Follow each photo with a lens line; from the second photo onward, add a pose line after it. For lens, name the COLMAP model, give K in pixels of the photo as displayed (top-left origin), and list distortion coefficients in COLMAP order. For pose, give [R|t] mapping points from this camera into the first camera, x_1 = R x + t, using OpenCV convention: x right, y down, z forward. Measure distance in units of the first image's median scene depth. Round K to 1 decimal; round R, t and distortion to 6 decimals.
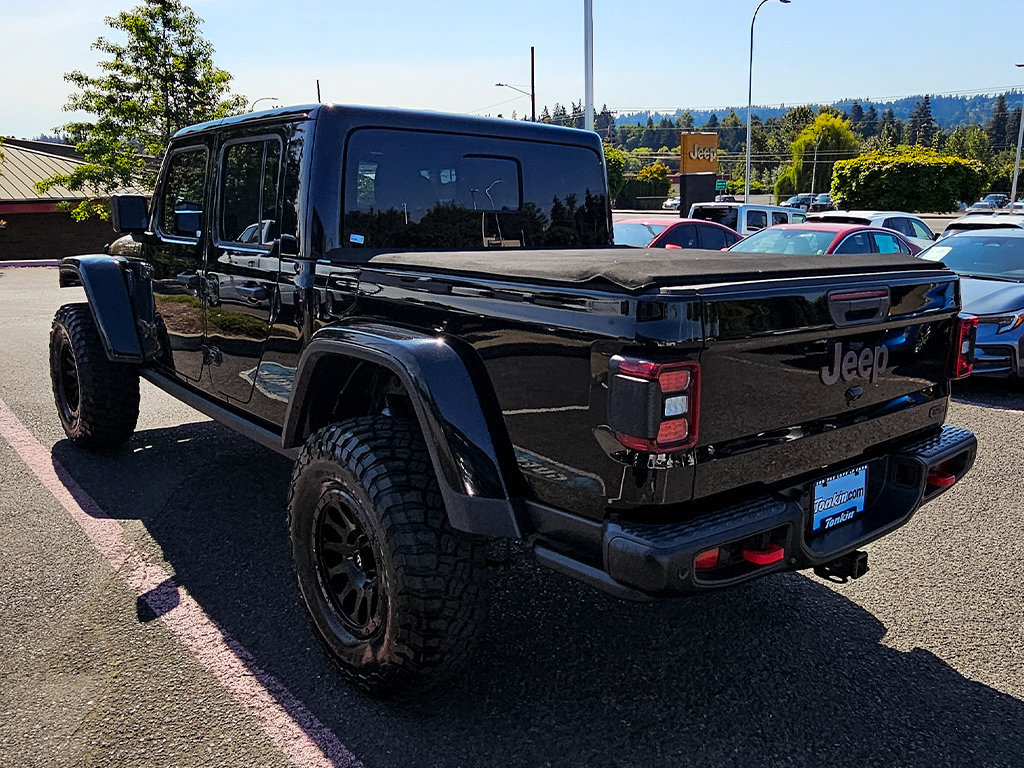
lens RADIAL K [[833.8, 0, 512.0], [0, 833.8, 384.0], [0, 0, 1]] dist [0.001594, 0.004528]
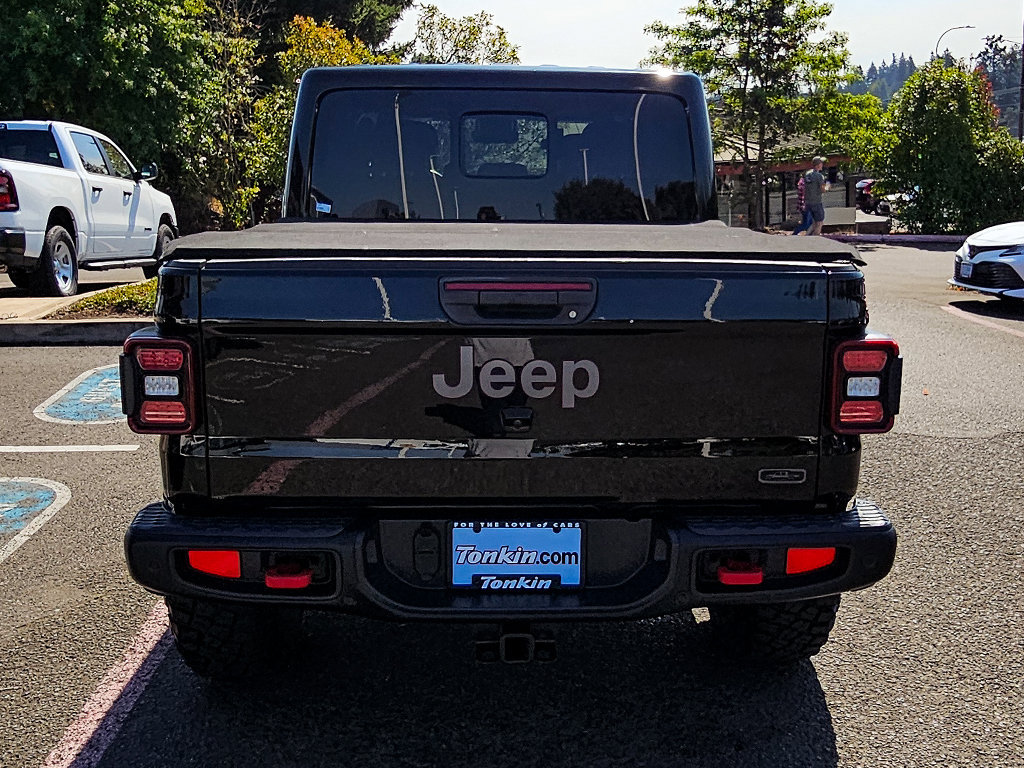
lens RADIAL K [[1078.9, 0, 512.0], [0, 1078.9, 384.0], [0, 0, 1]] dist [-0.005558, -0.015565]
pose [[0.786504, 0.109360, -0.607825, 0.651398], [-0.118638, 0.992621, 0.025080, -0.027198], [0.606083, 0.052386, 0.793675, 0.148437]]
